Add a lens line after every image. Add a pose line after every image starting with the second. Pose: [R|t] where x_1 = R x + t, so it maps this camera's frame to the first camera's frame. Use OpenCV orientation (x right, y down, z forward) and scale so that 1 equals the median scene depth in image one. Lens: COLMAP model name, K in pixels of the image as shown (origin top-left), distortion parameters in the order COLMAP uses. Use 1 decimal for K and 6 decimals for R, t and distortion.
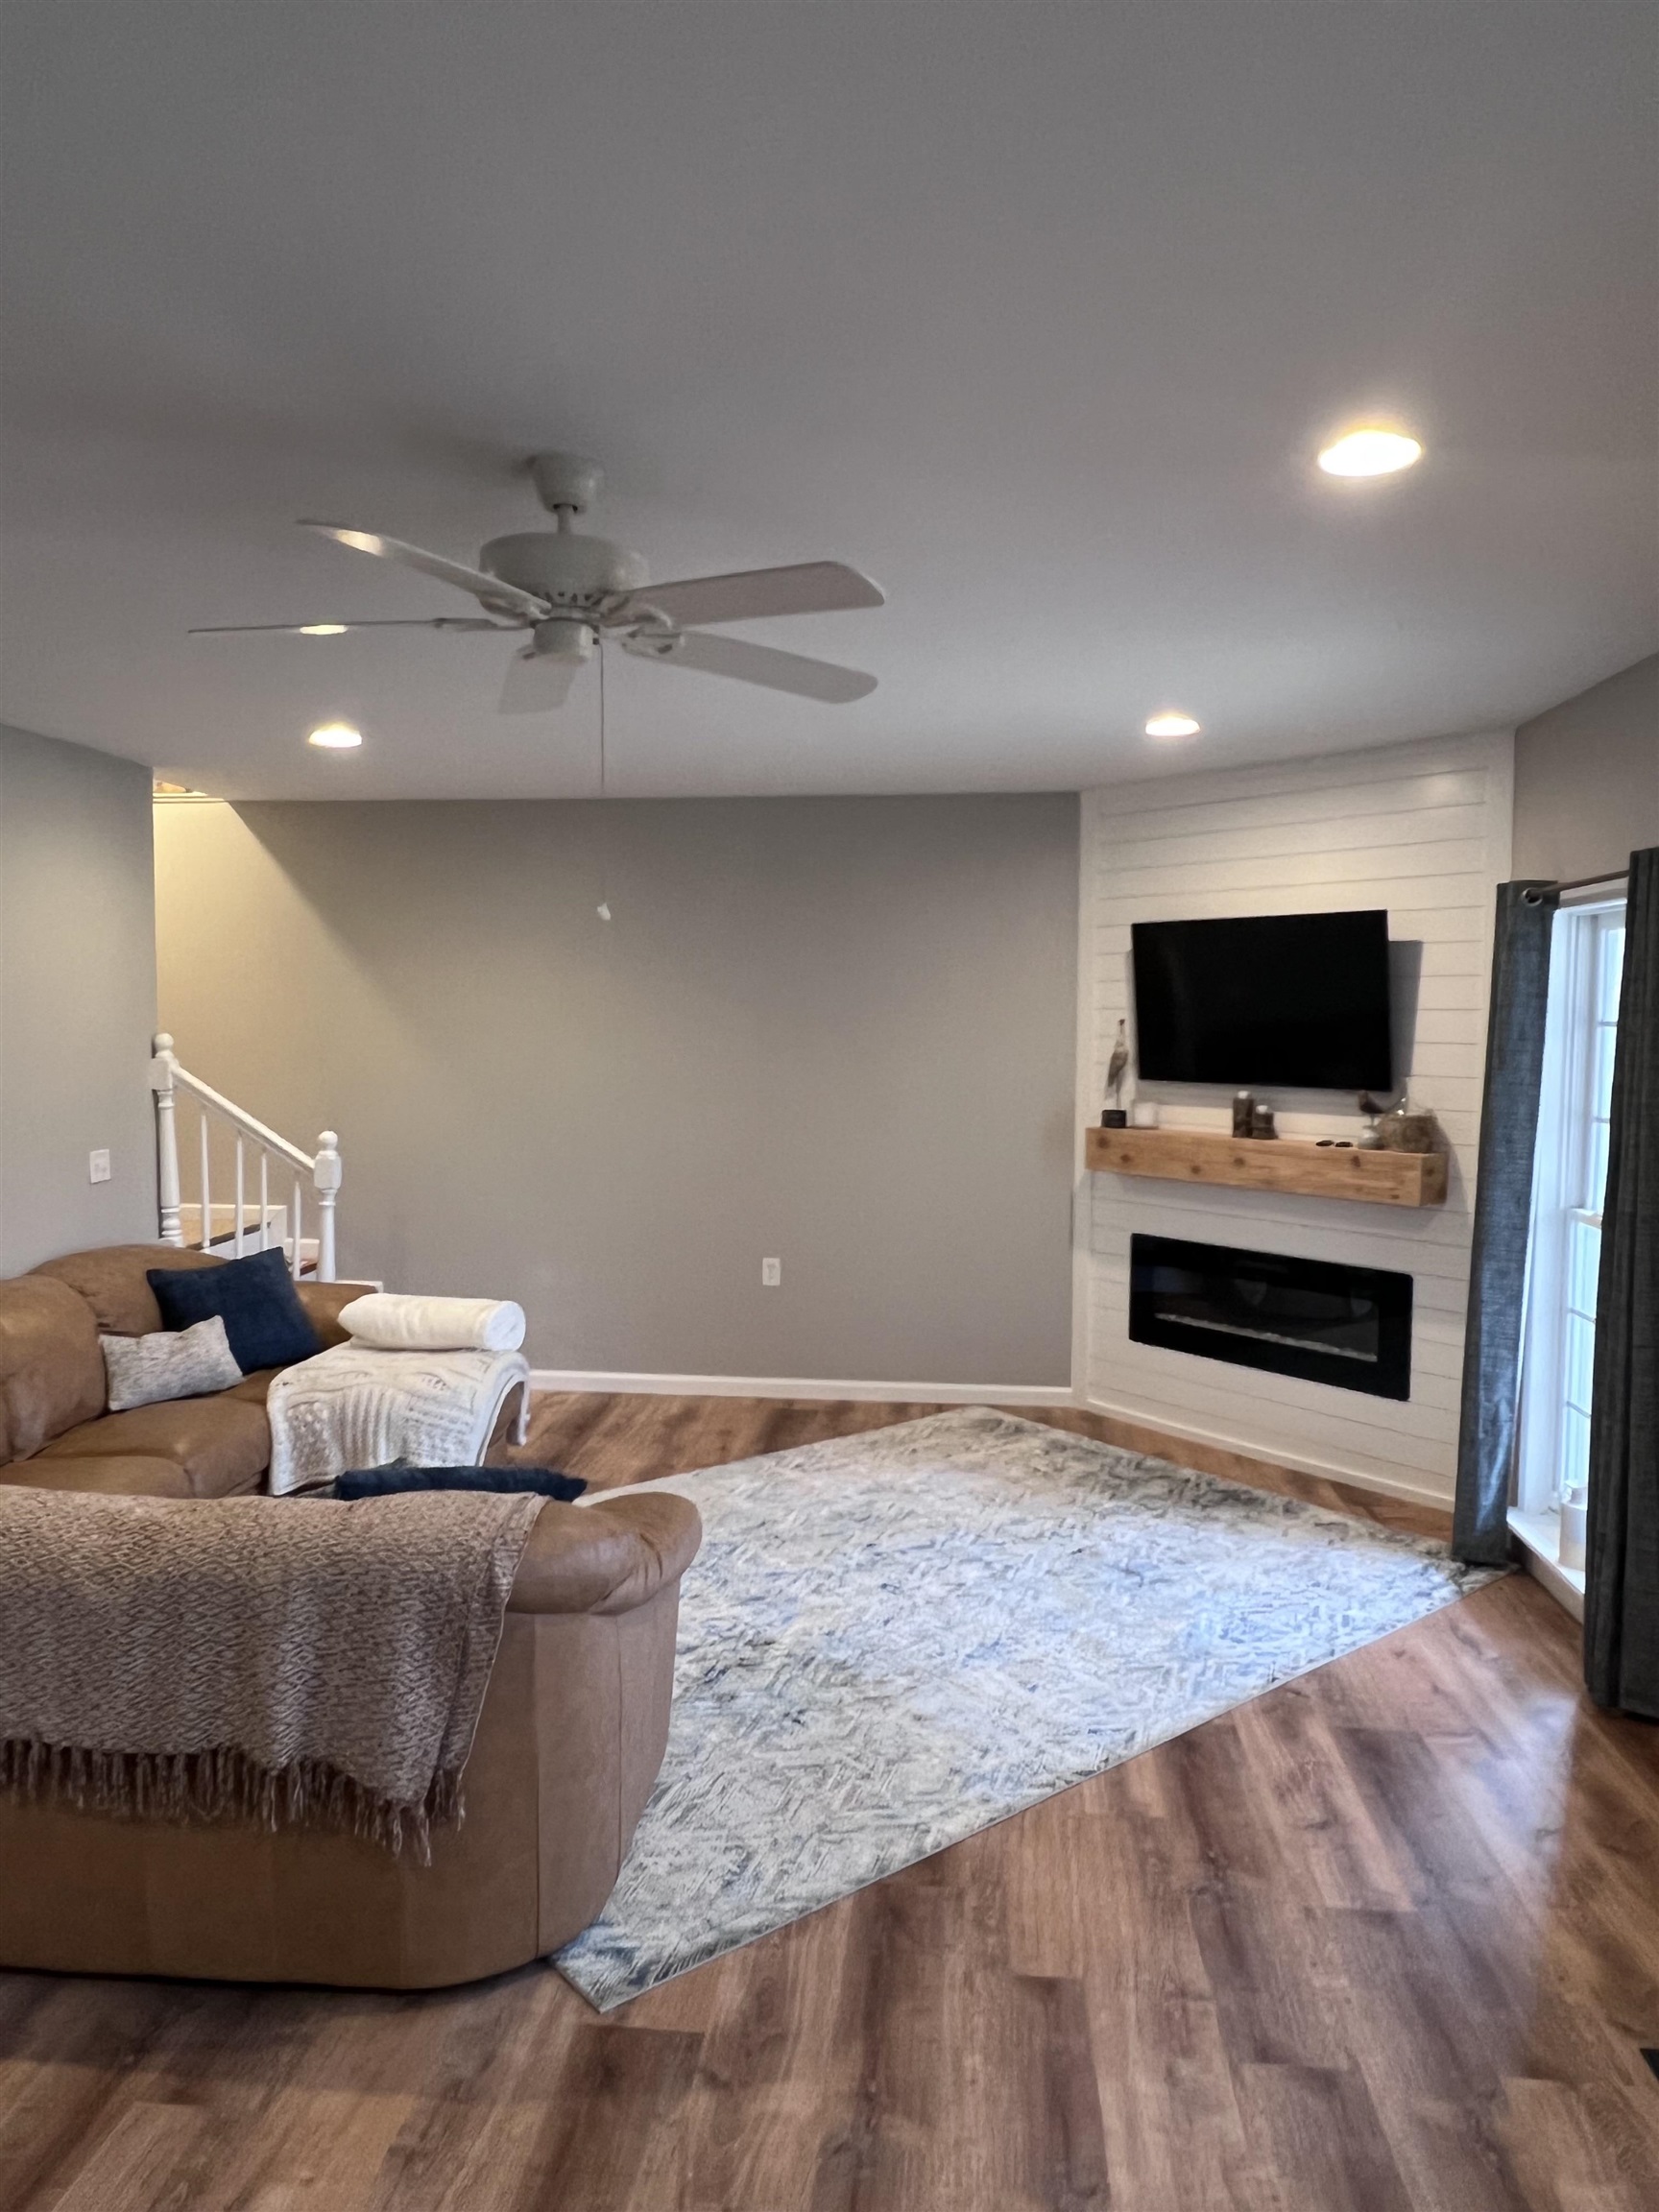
lens RADIAL K [[1475.0, 0, 837.0], [0, 1475.0, 1107.8], [0, 0, 1]] dist [0.007922, -0.002381]
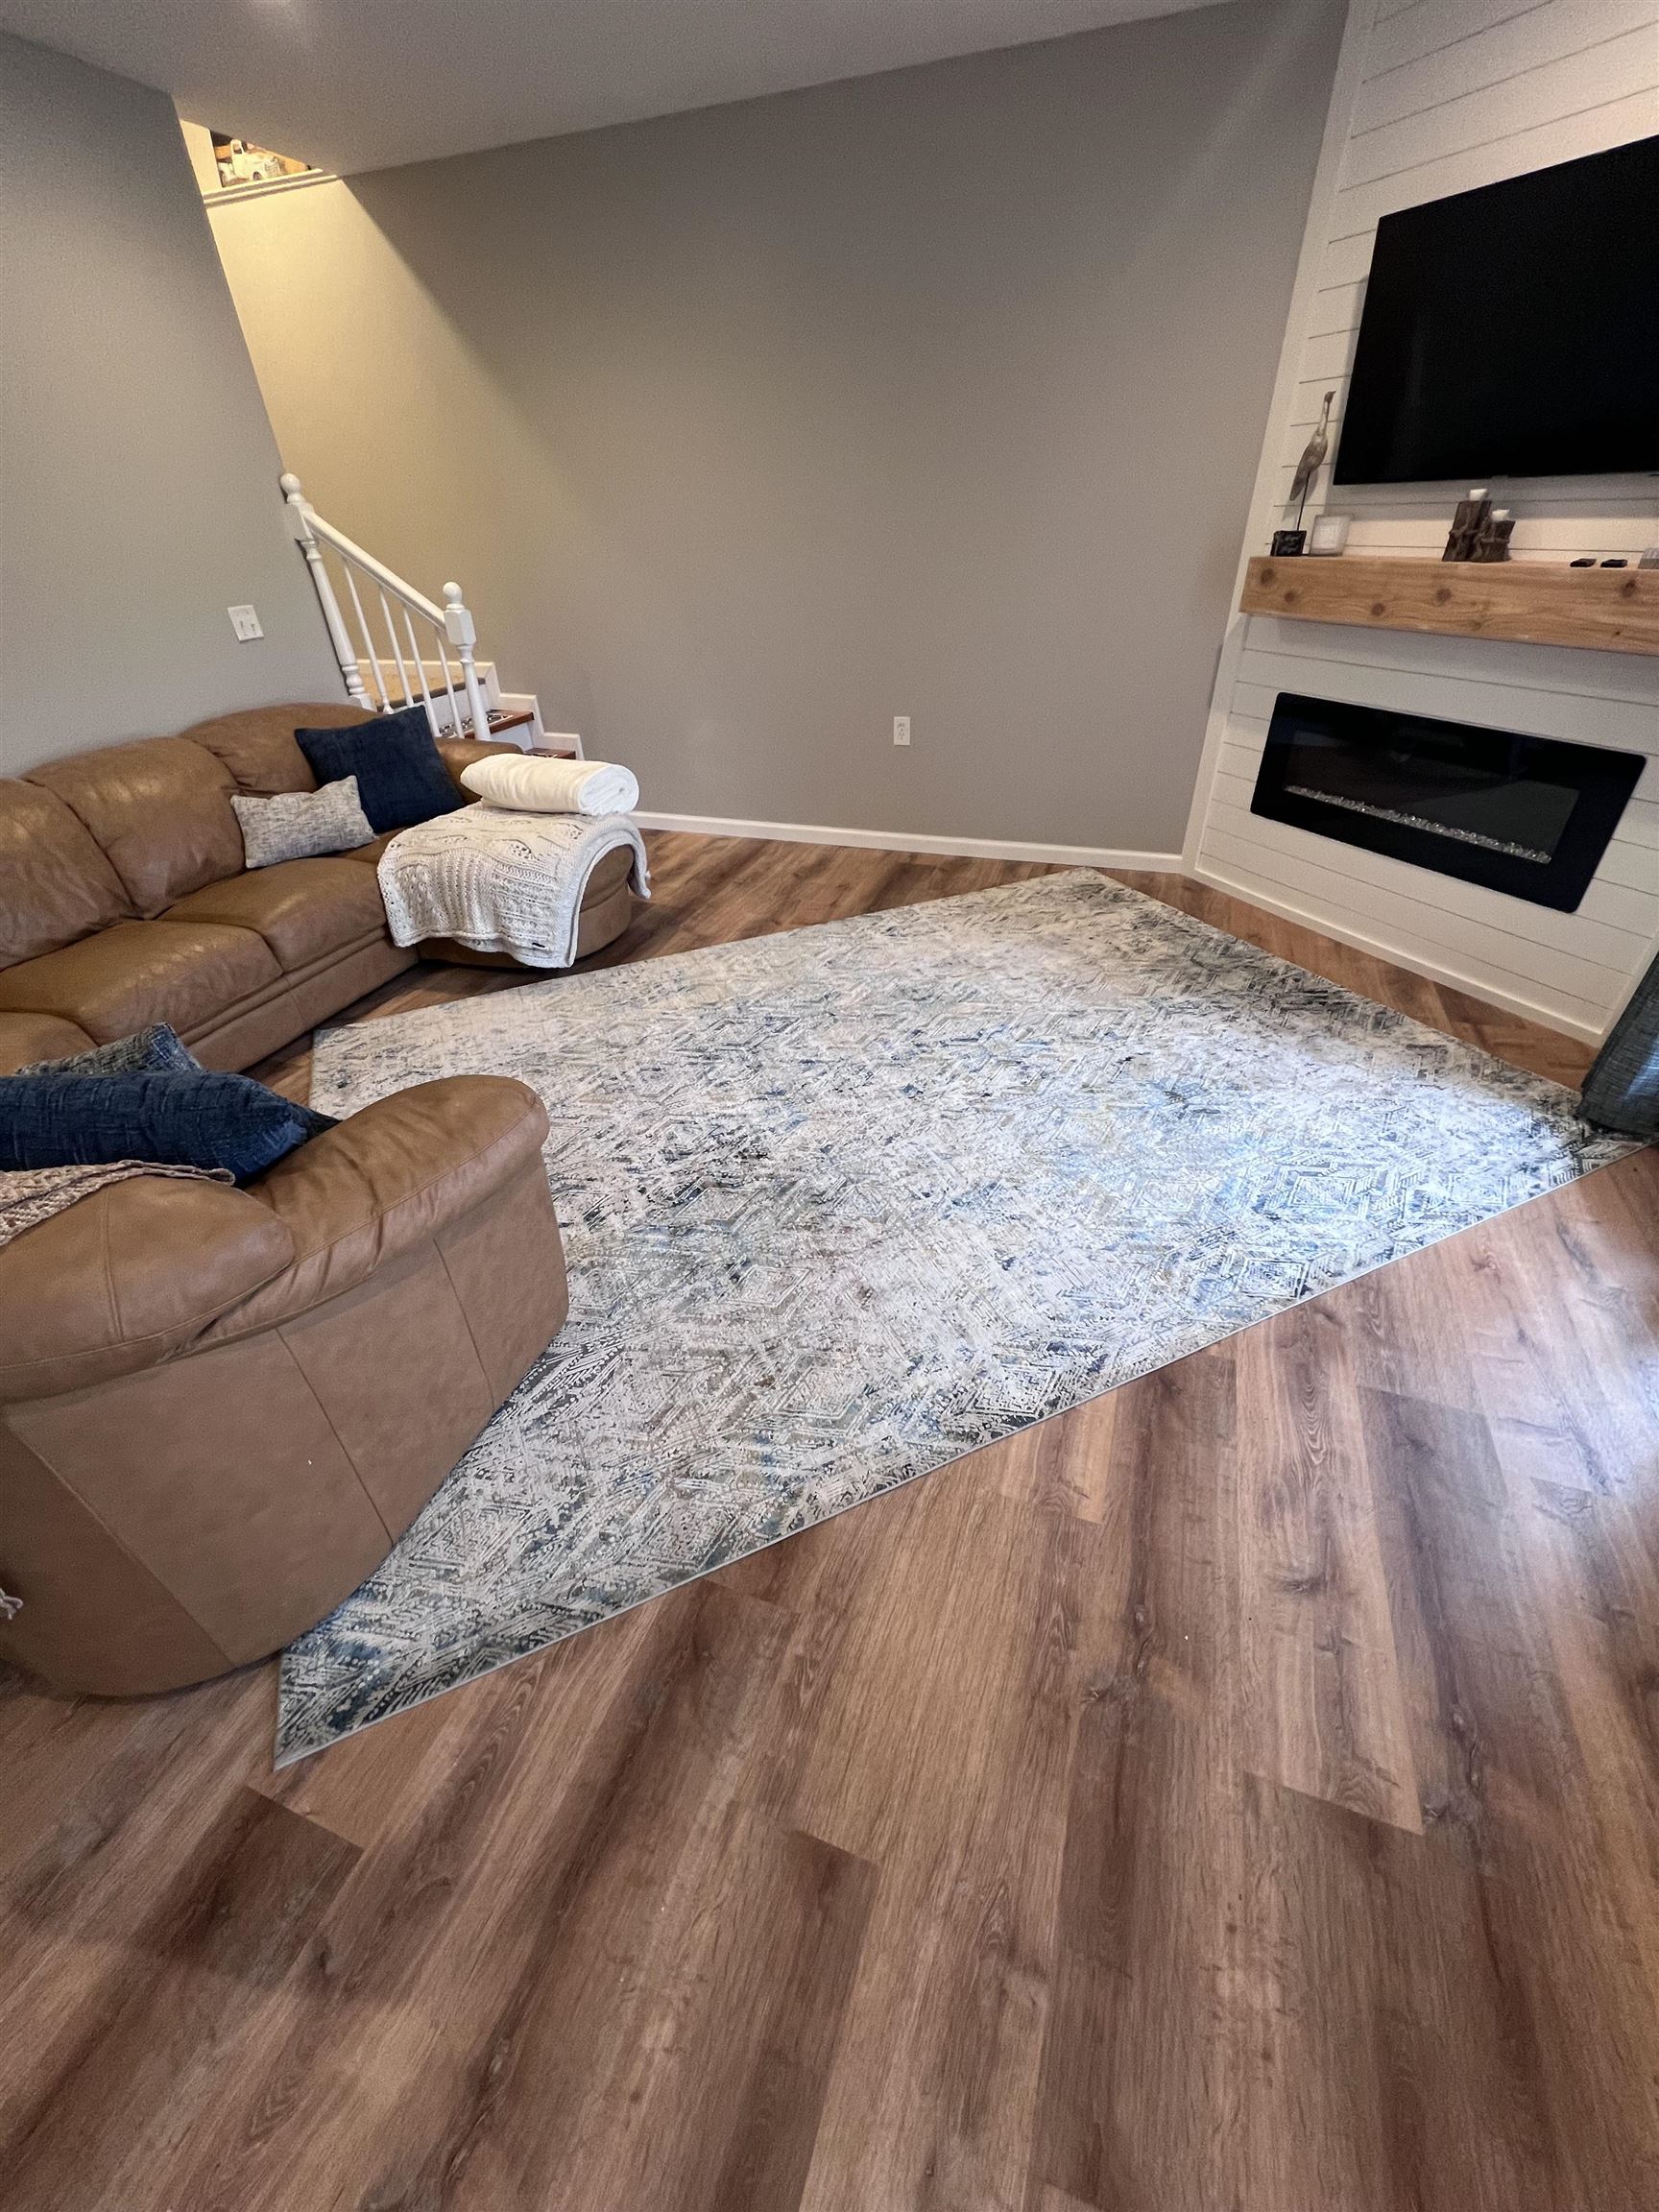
lens RADIAL K [[873.5, 0, 829.6], [0, 873.5, 1108.0], [0, 0, 1]] dist [0.000078, -0.001063]
pose [[0.966400, 0.113101, -0.230825, 0.108860], [0.021897, 0.858508, 0.512332, 0.029324], [0.256110, -0.500172, 0.827186, 0.452325]]
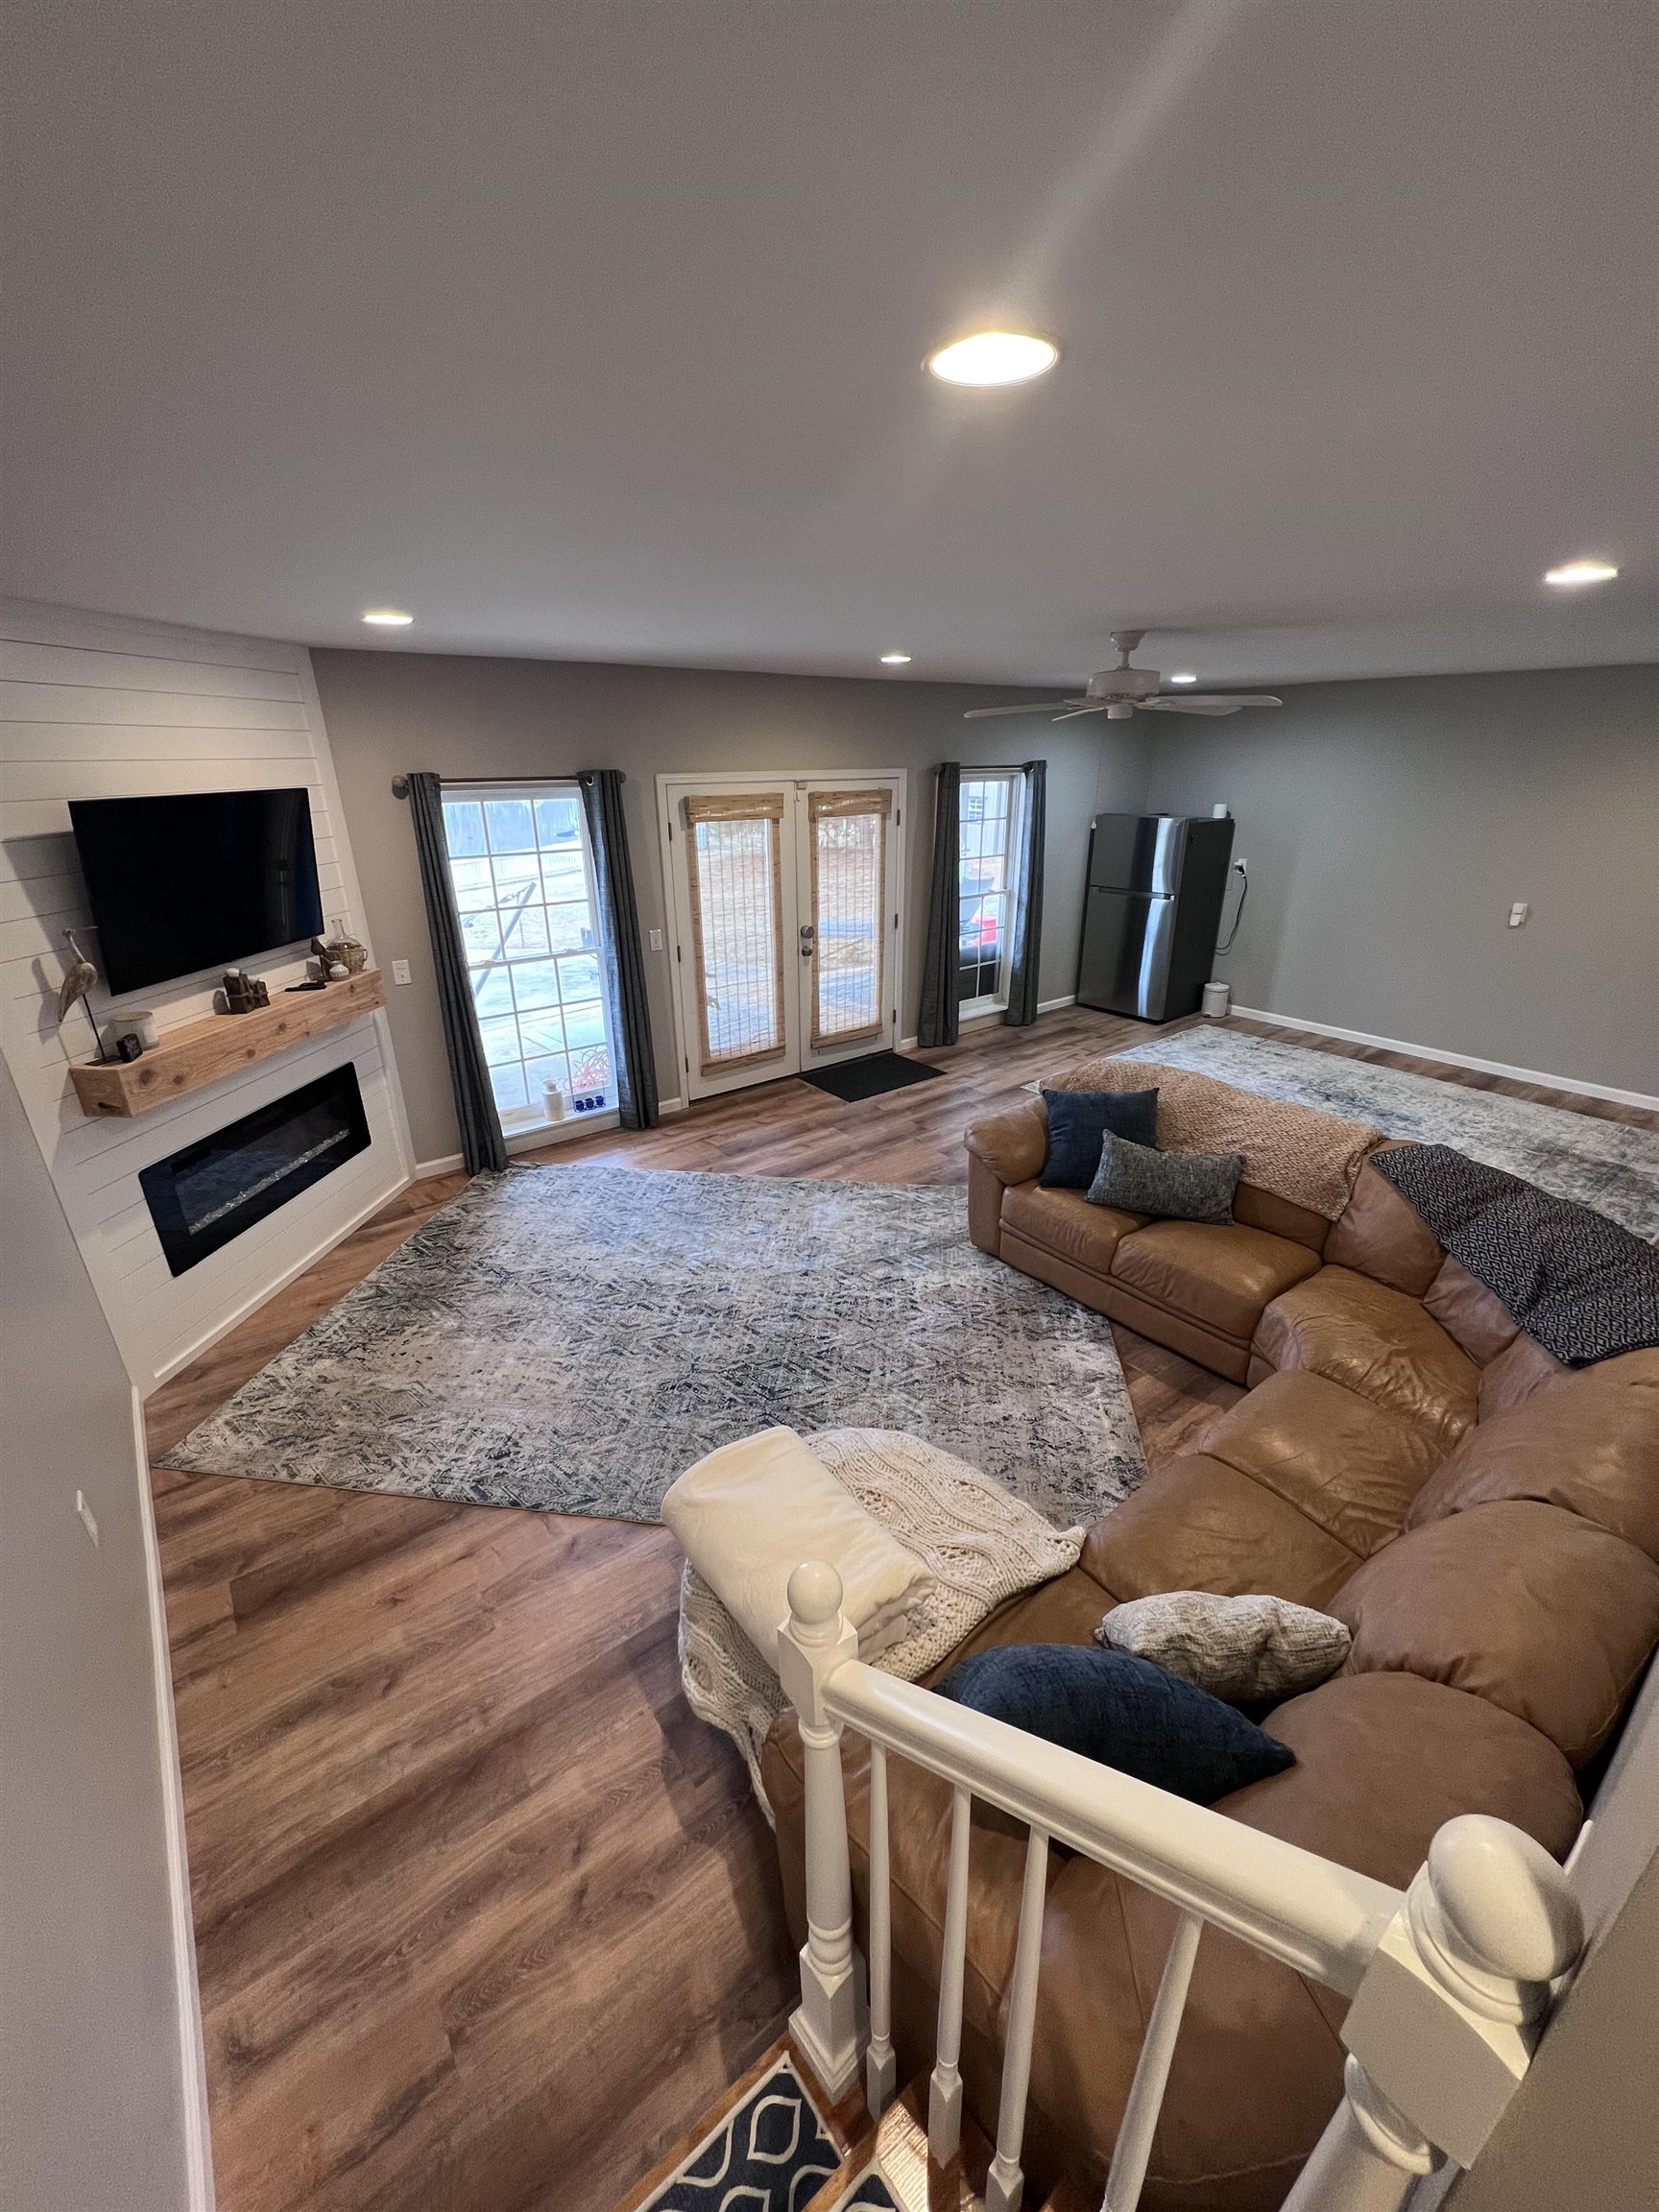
lens RADIAL K [[883.0, 0, 827.4], [0, 883.0, 1104.5], [0, 0, 1]] dist [-0.000234, -0.000003]
pose [[-0.684341, -0.276034, 0.674895, -0.539568], [0.046762, 0.907056, 0.418405, -0.193792], [-0.727661, 0.317891, -0.607827, 1.292171]]
